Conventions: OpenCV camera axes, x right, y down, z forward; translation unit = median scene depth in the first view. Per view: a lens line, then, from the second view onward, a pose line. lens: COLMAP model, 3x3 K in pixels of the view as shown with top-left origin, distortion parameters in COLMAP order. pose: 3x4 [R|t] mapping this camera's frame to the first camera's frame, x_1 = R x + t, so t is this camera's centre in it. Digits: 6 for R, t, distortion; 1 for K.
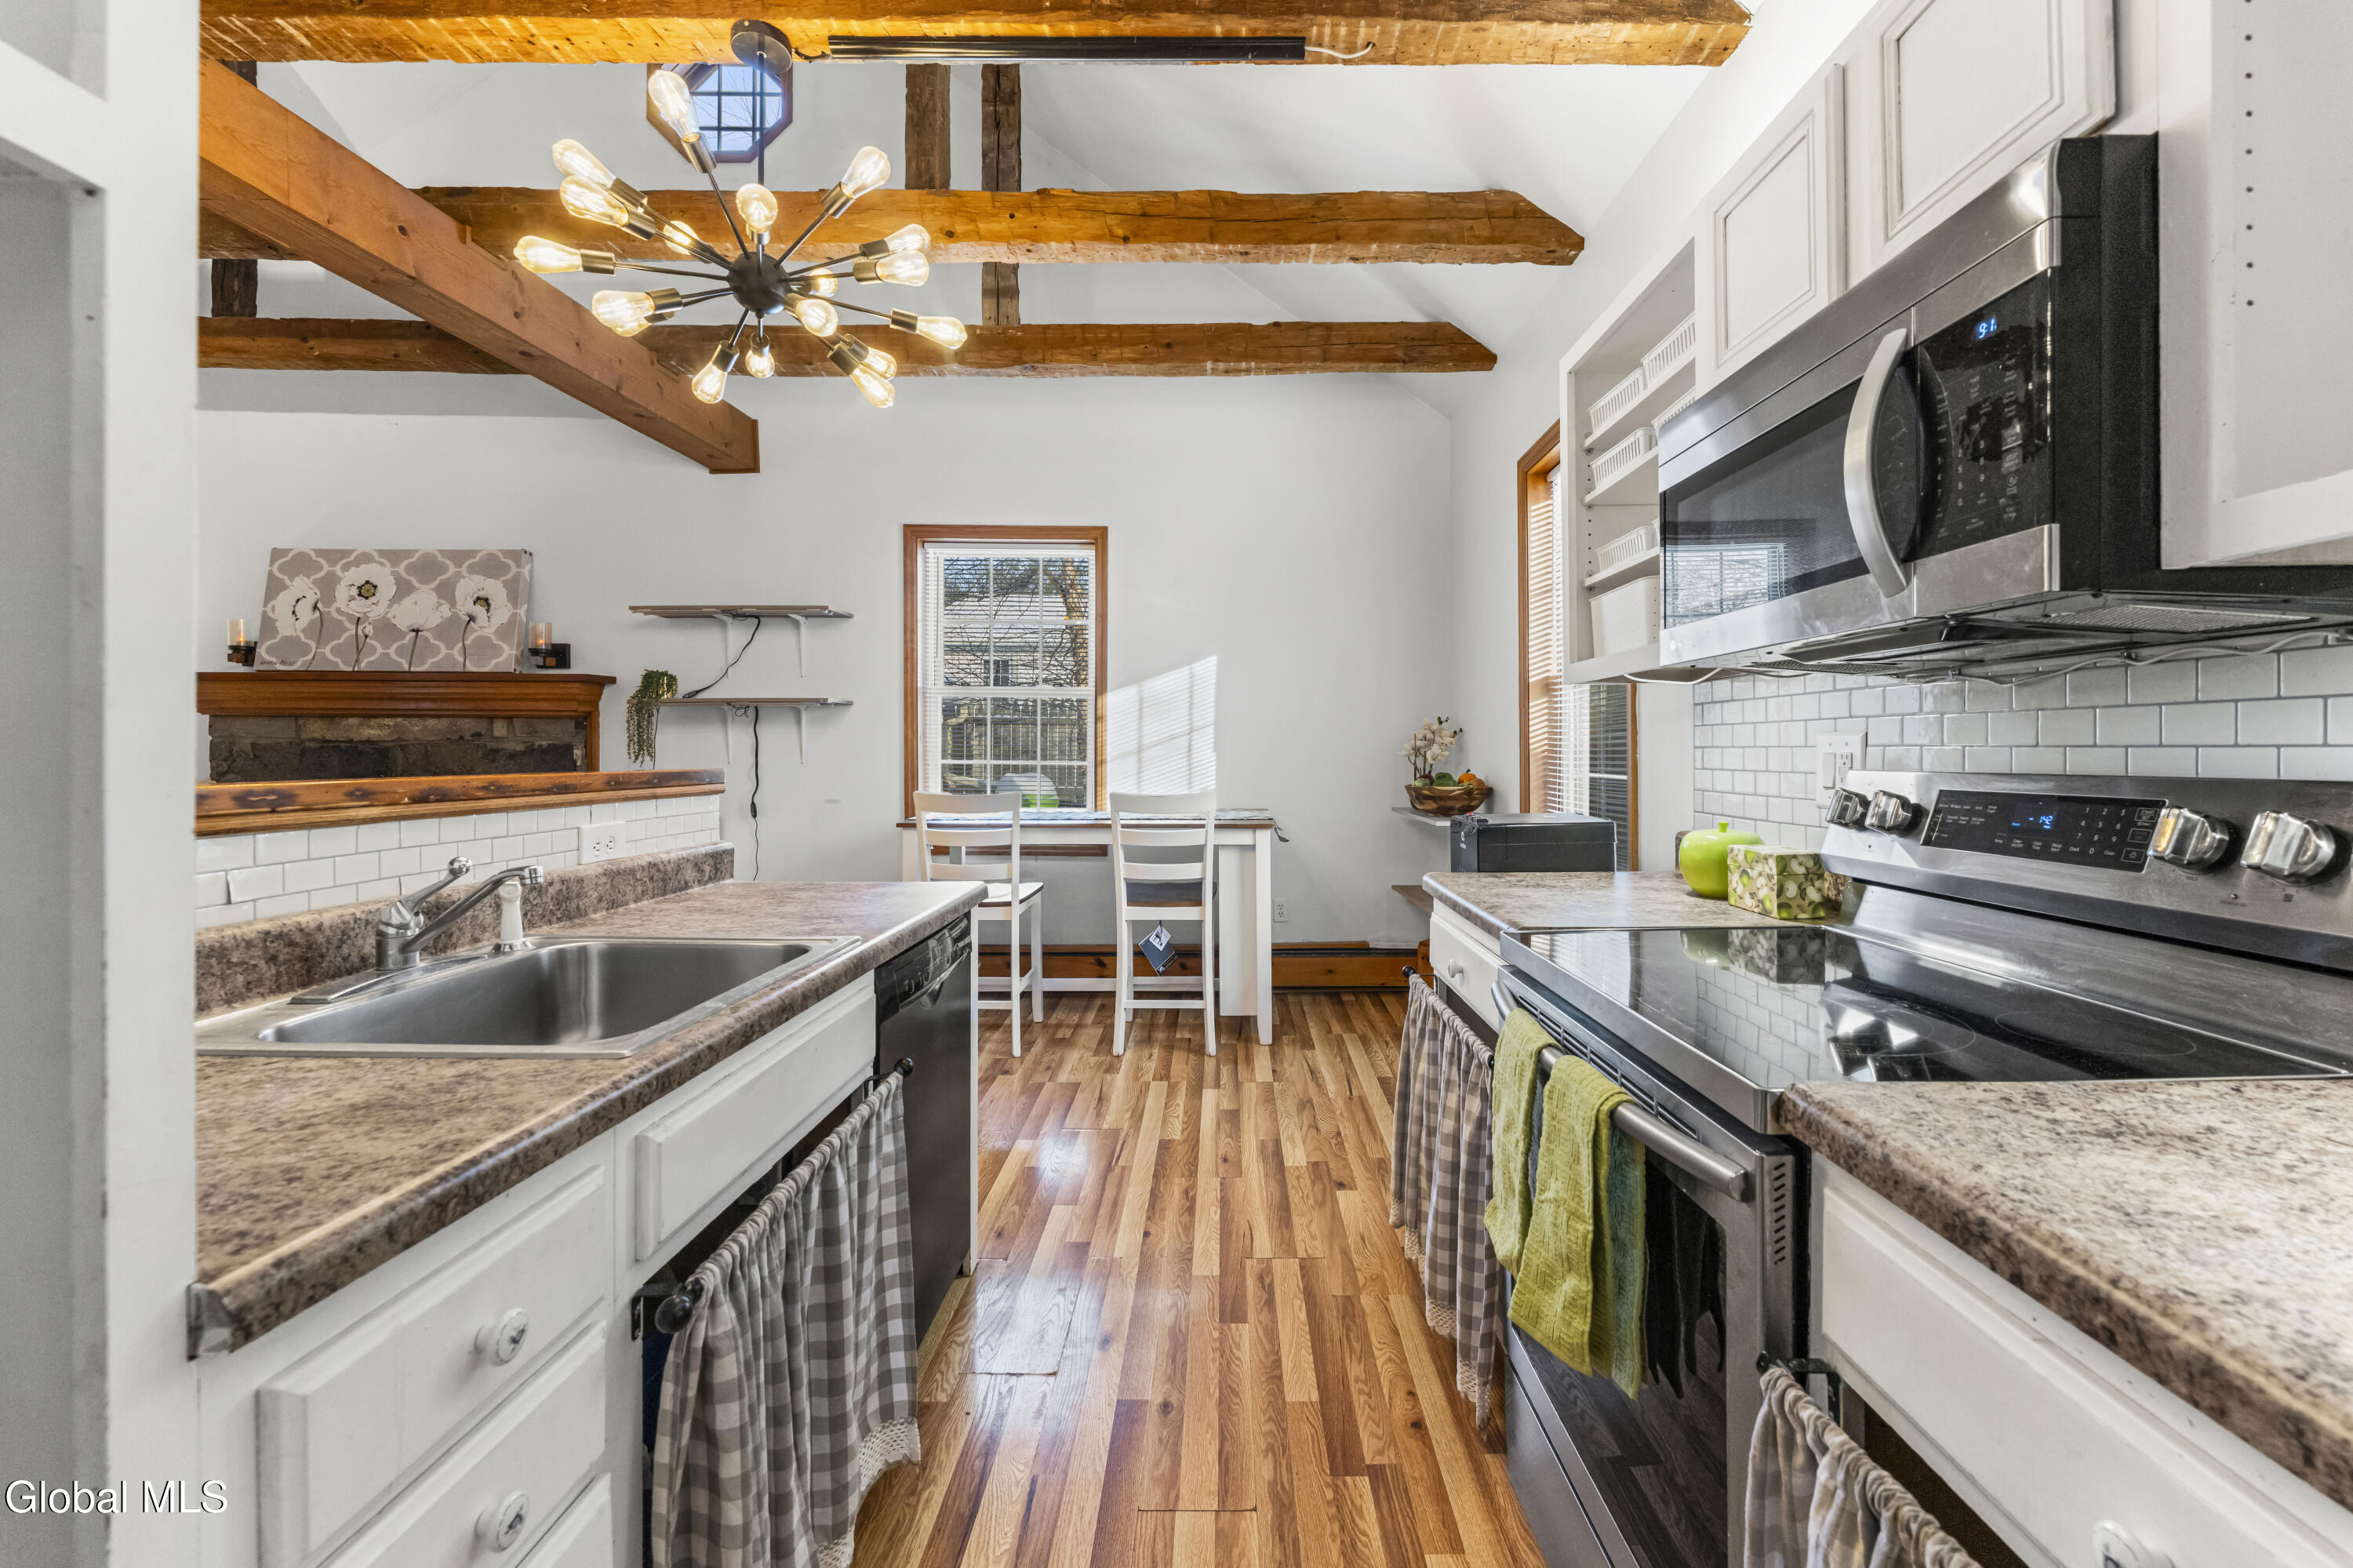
lens RADIAL K [[975.6, 0, 1223.7], [0, 975.6, 766.9], [0, 0, 1]] dist [-0.001496, -0.000143]
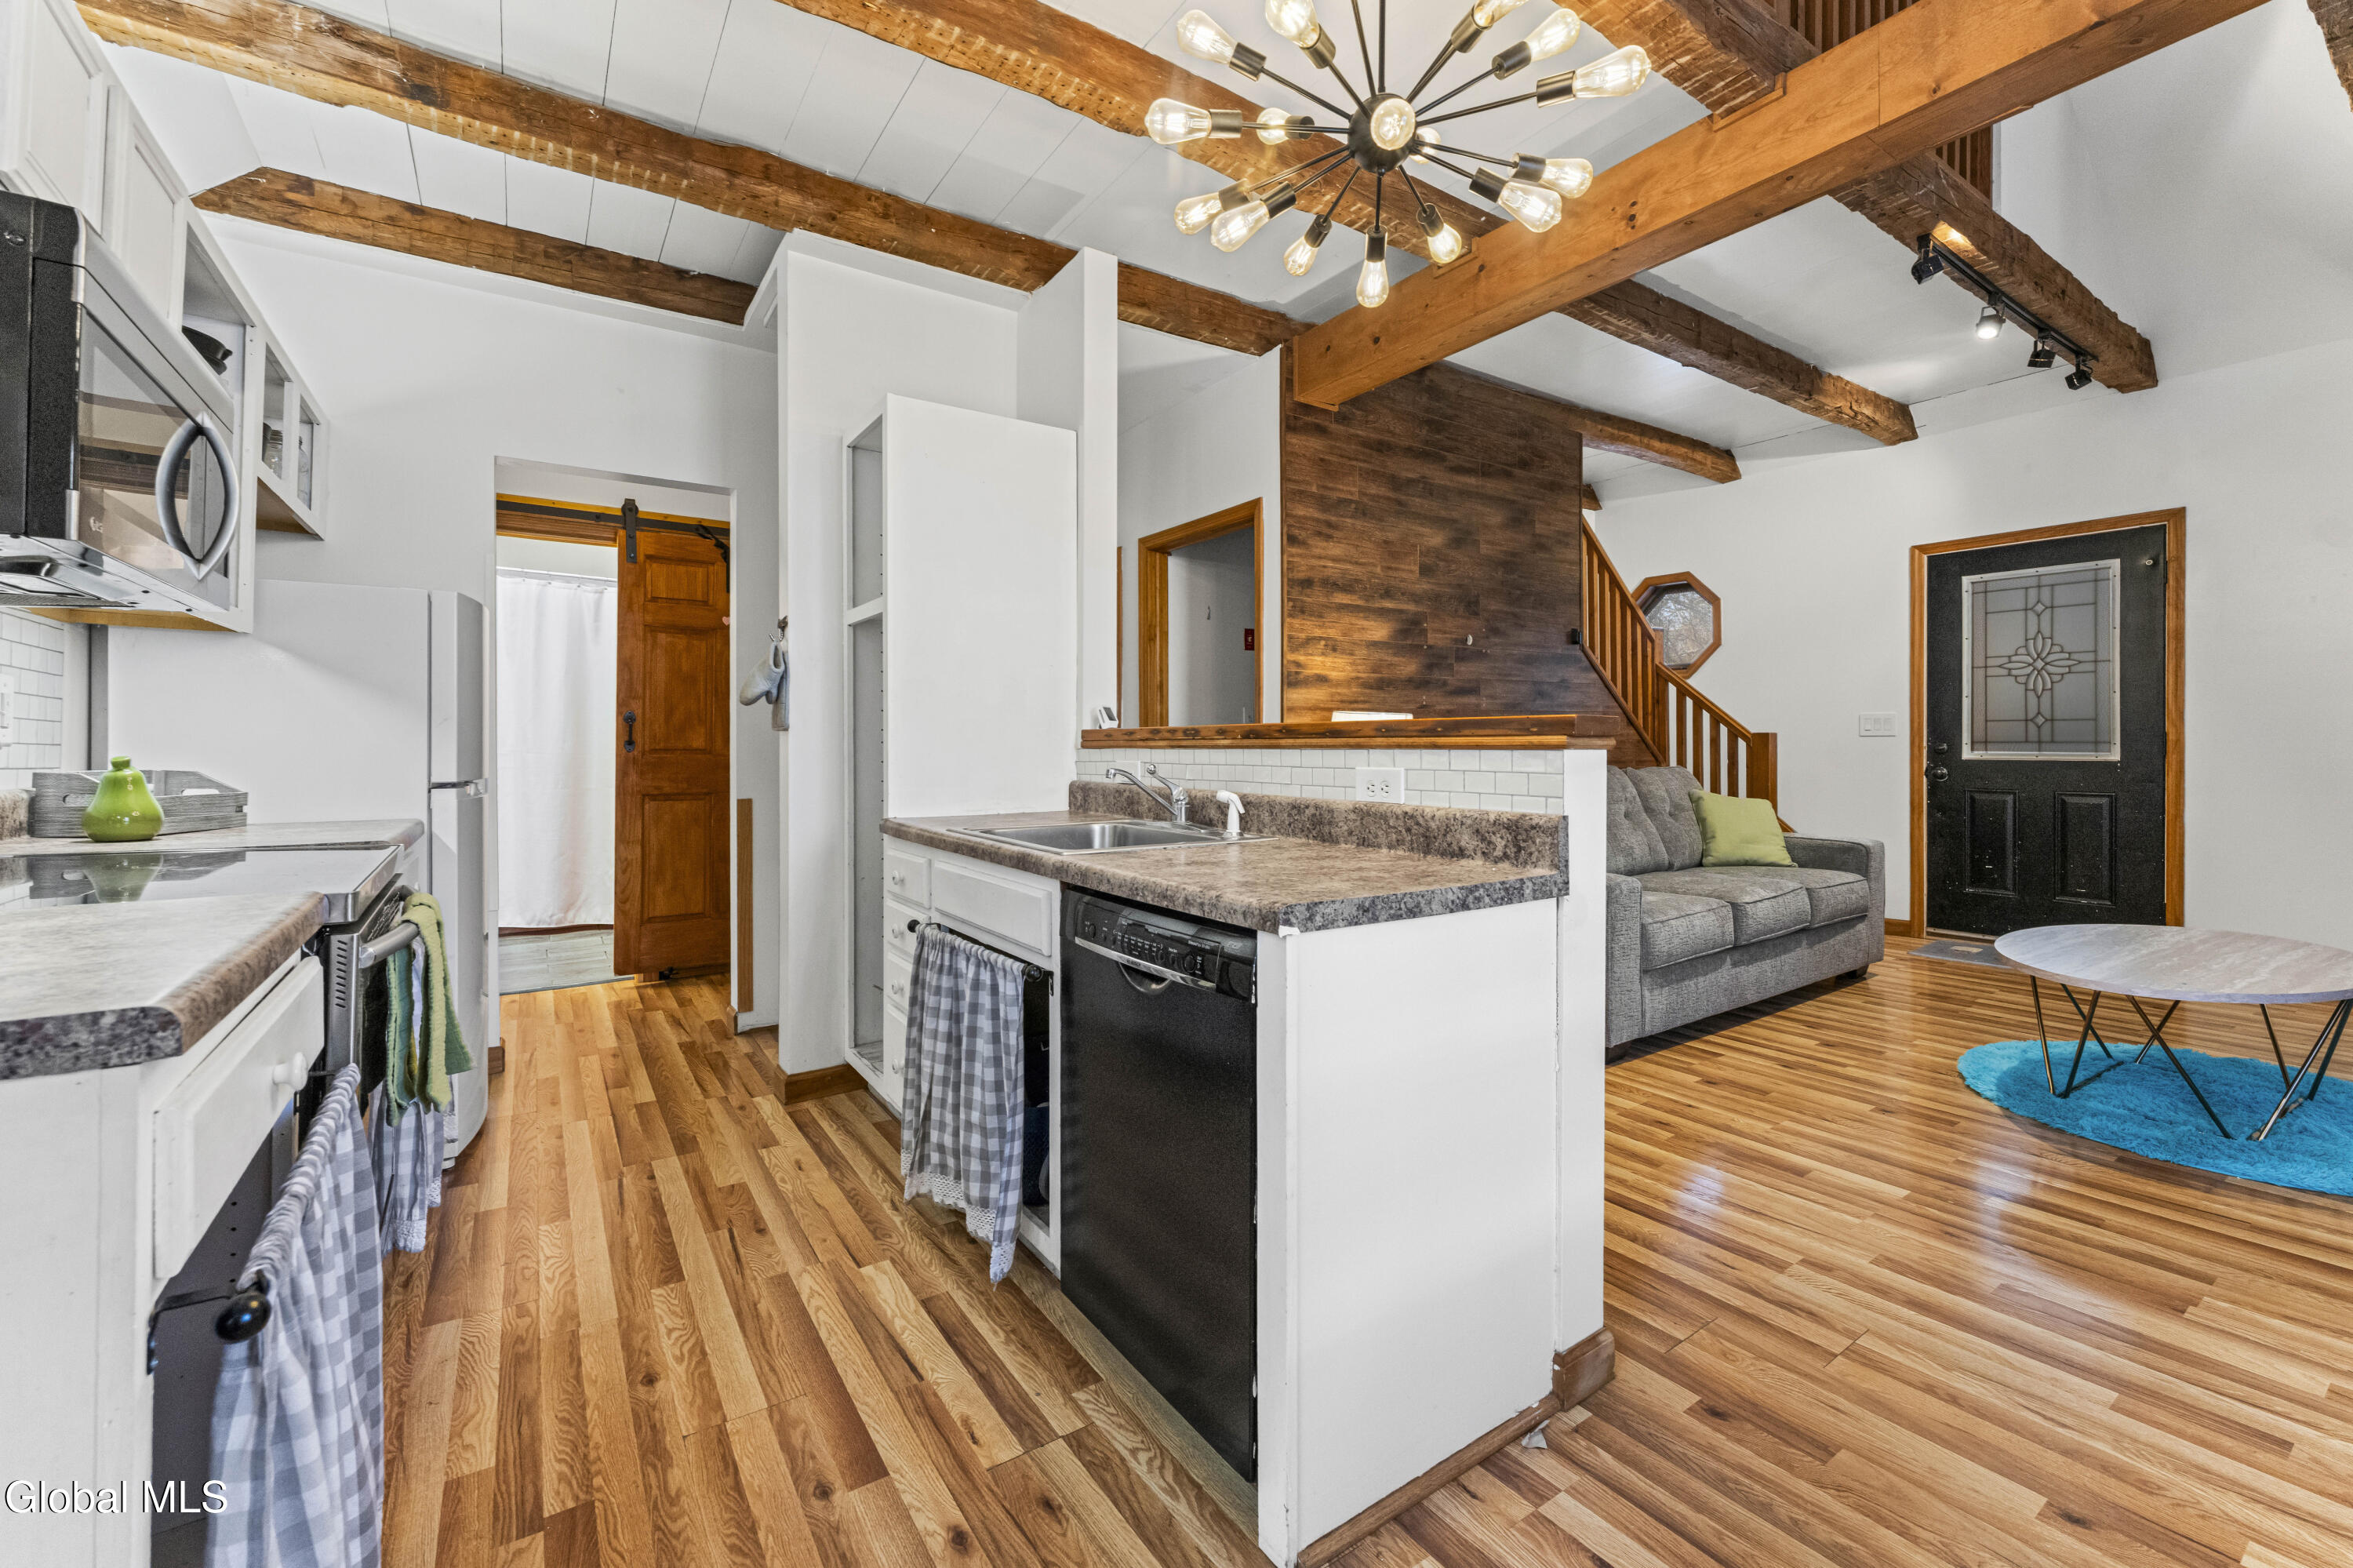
lens RADIAL K [[966.3, 0, 1180.0], [0, 966.3, 746.4], [0, 0, 1]] dist [-0.001961, -0.000147]
pose [[-0.829061, -0.005611, -0.559130, 0.057451], [-0.012472, 0.999886, 0.008459, 0.011361], [0.559019, 0.013987, -0.829037, 0.713458]]
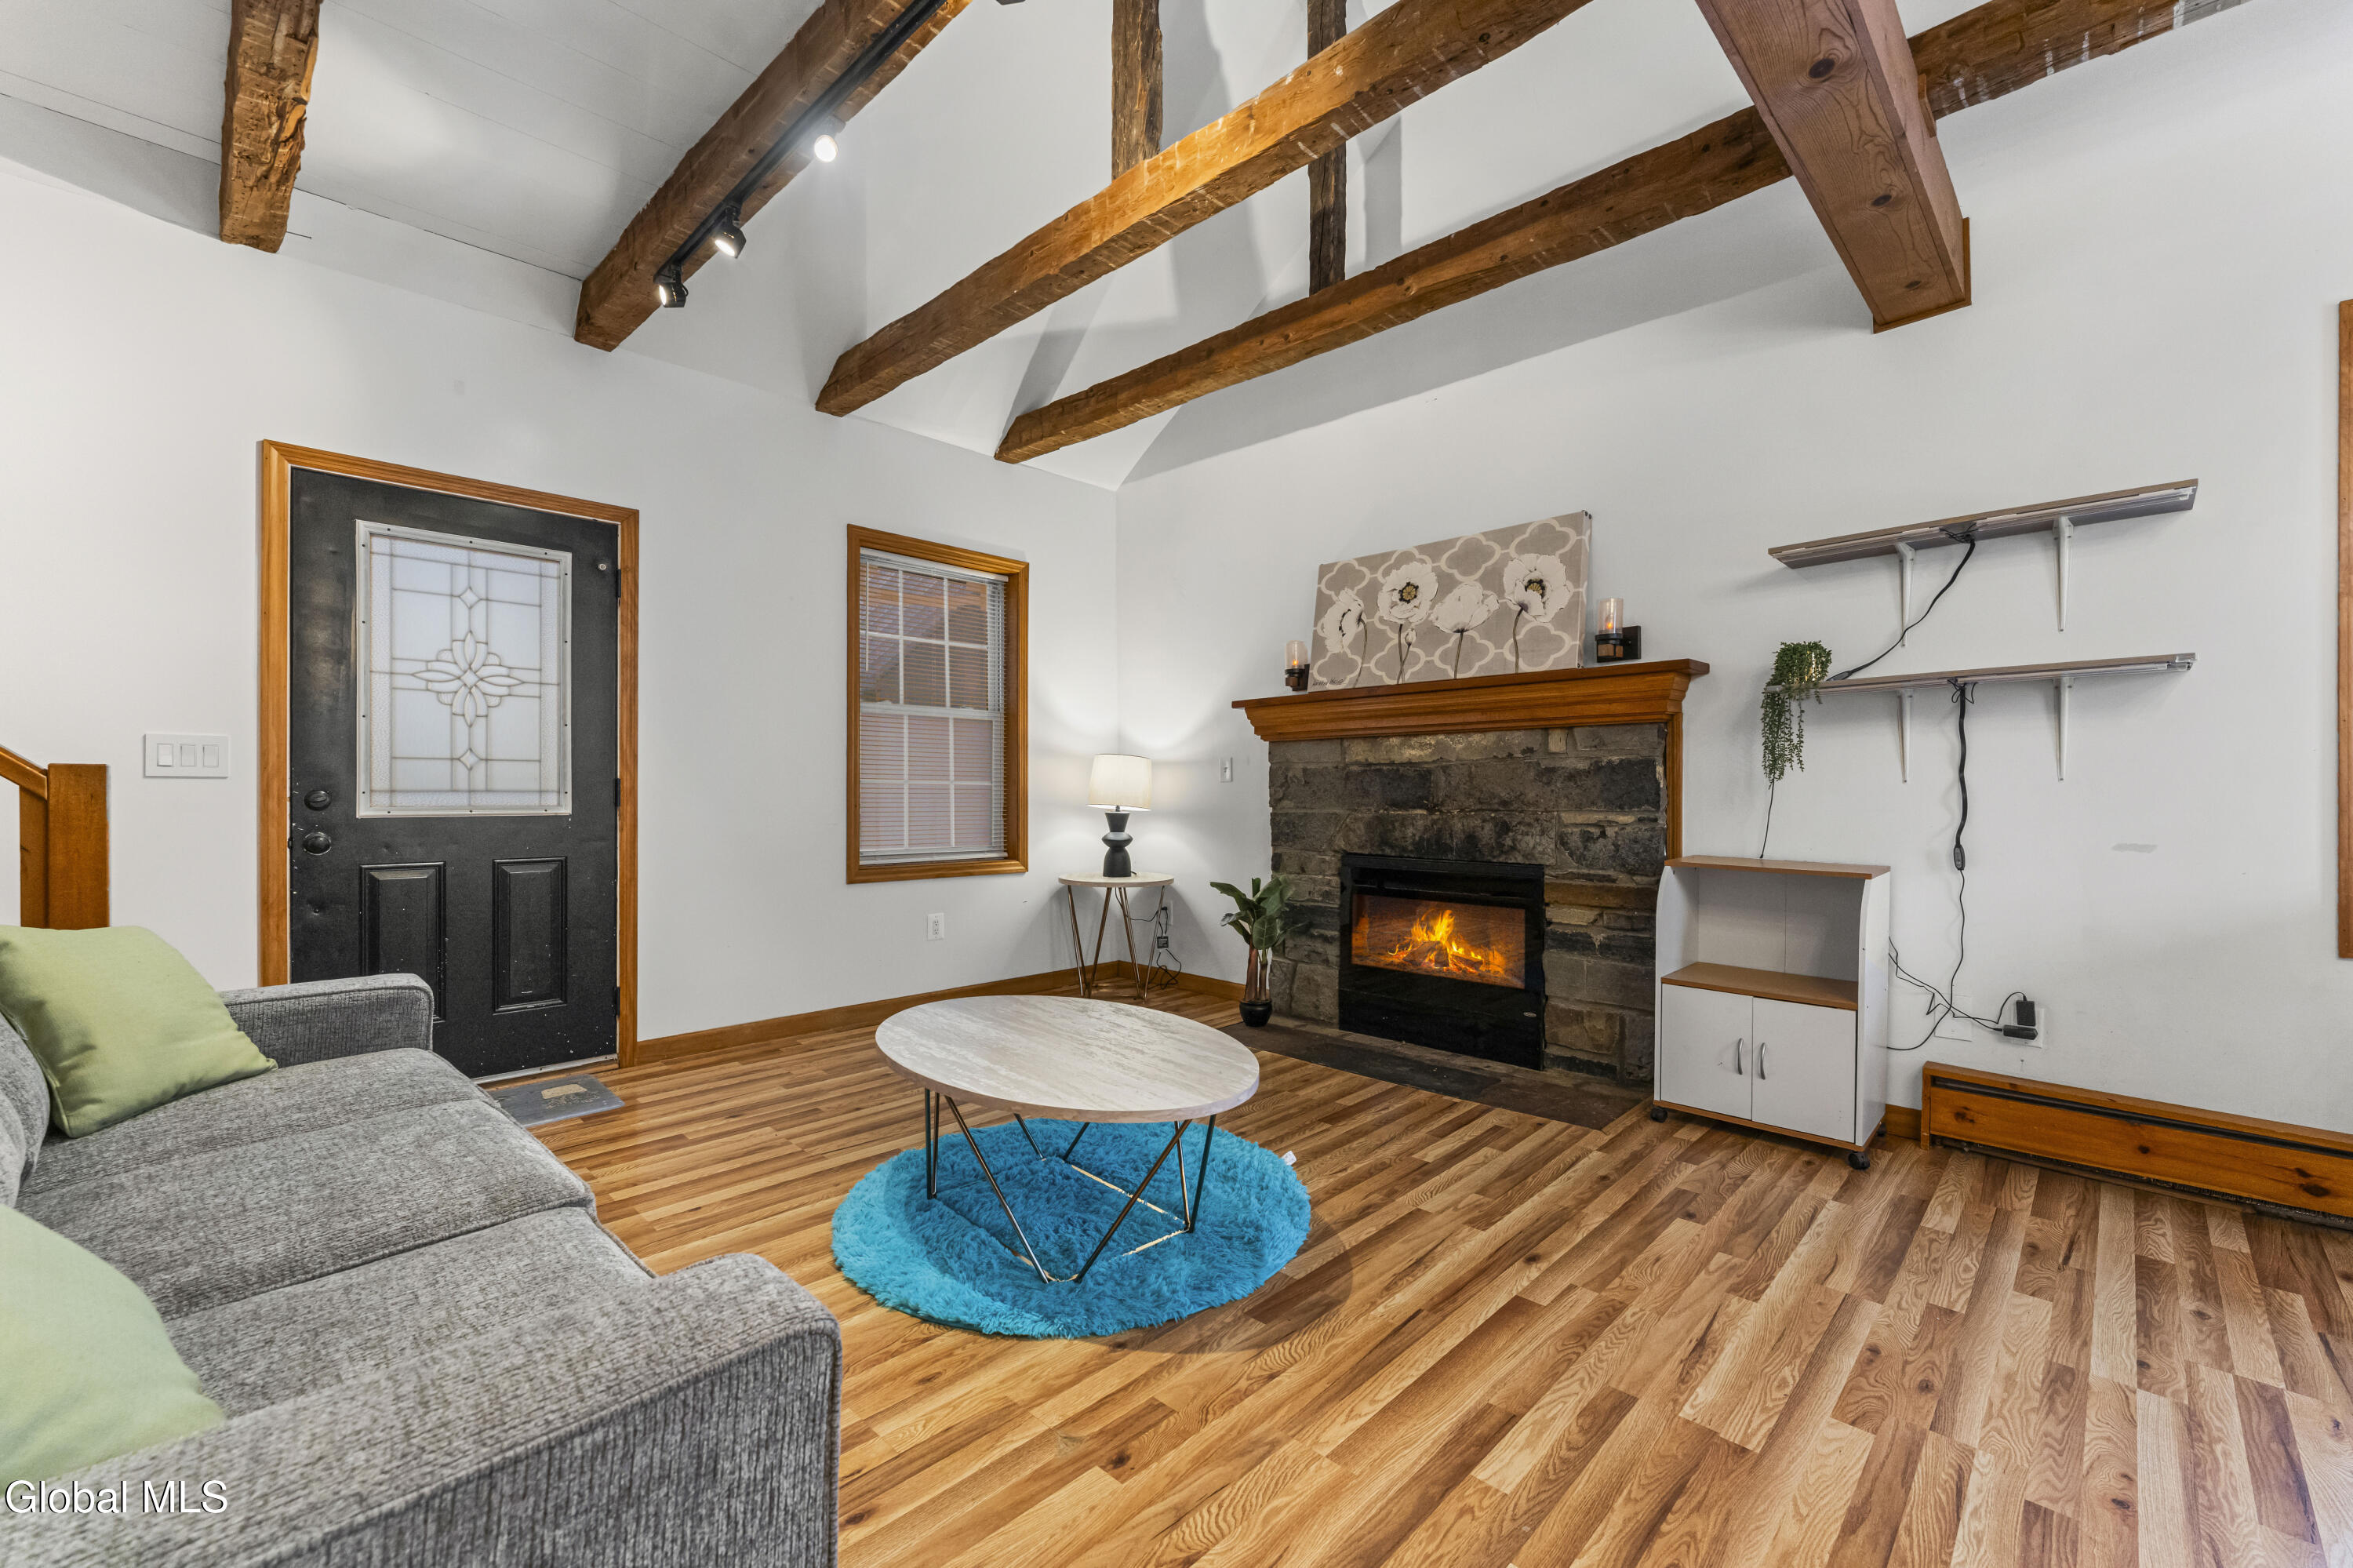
lens RADIAL K [[965.9, 0, 1166.9], [0, 965.9, 799.2], [0, 0, 1]] dist [0.000237, 0.000192]
pose [[0.708524, -0.004309, -0.705673, -0.415486], [-0.003005, 0.999954, -0.009123, 0.015249], [0.705680, 0.008584, 0.708479, 0.223154]]
